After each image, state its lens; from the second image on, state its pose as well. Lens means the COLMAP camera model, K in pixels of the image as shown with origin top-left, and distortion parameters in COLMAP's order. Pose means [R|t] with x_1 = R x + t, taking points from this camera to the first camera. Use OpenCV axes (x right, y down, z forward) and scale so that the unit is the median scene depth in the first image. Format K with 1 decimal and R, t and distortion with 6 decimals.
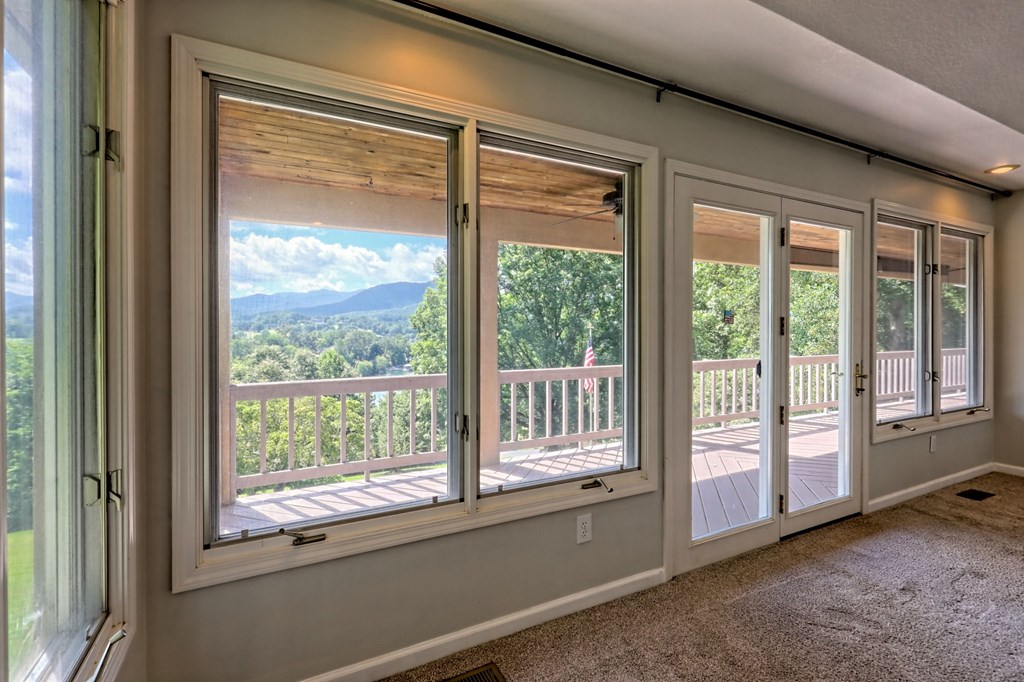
lens RADIAL K [[465.7, 0, 511.7], [0, 465.7, 327.9], [0, 0, 1]] dist [0.001383, -0.000026]
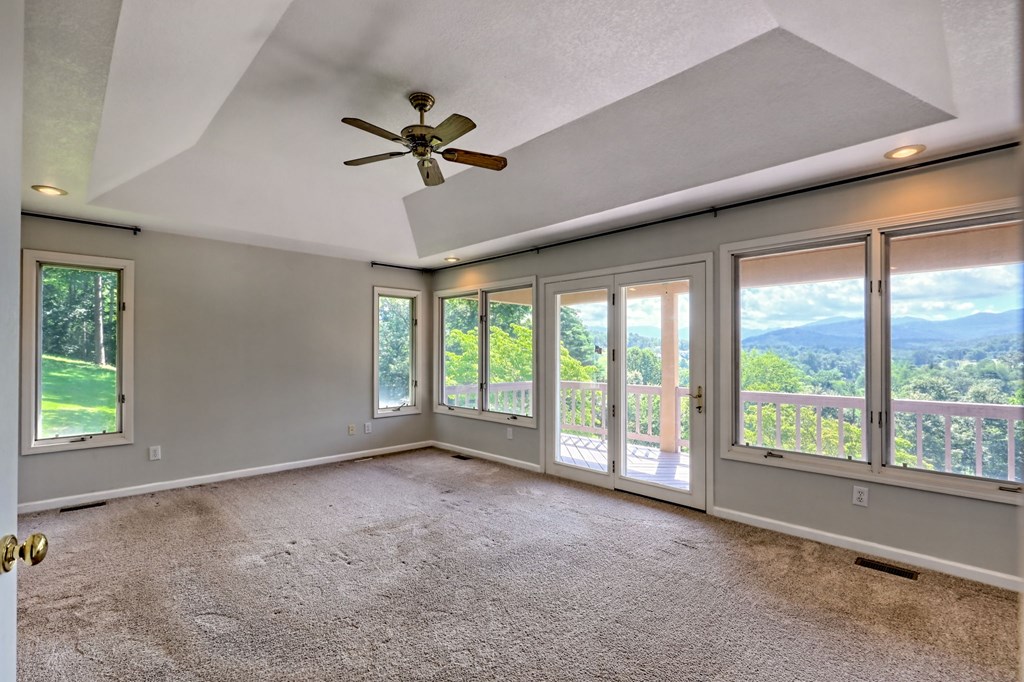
lens RADIAL K [[471.5, 0, 502.7], [0, 471.5, 339.2], [0, 0, 1]] dist [0.002004, 0.000468]
pose [[0.272791, -0.028777, -0.961643, 1.819901], [-0.004408, 0.999505, -0.031161, -0.005358], [0.962063, 0.012740, 0.272529, 0.168035]]
